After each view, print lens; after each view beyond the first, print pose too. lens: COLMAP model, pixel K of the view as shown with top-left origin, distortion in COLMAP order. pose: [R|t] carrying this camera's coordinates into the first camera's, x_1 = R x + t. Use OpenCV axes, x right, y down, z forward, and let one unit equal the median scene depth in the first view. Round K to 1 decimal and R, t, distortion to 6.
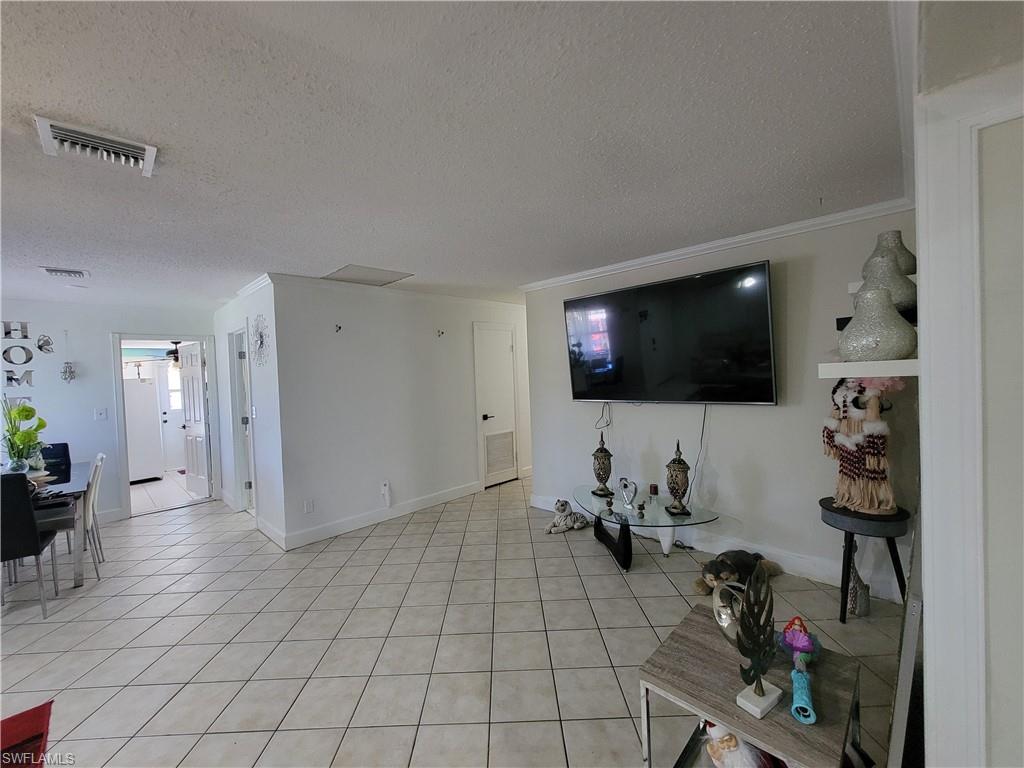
lens RADIAL K [[415.1, 0, 503.2], [0, 415.1, 382.3], [0, 0, 1]] dist [-0.001082, 0.000210]
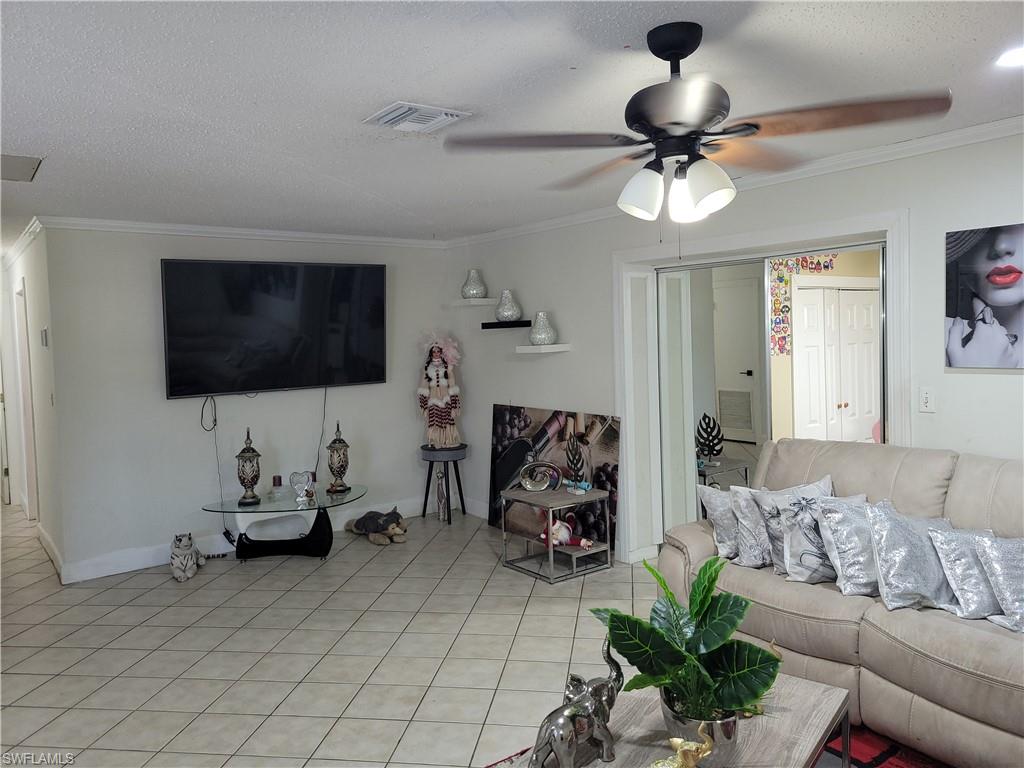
lens RADIAL K [[765.1, 0, 507.4], [0, 765.1, 374.5], [0, 0, 1]] dist [0.051839, -0.030326]
pose [[0.156073, -0.019355, 0.987556, -1.588978], [0.048158, 0.998768, 0.011964, 0.023773], [-0.986571, 0.045691, 0.156812, 0.315833]]
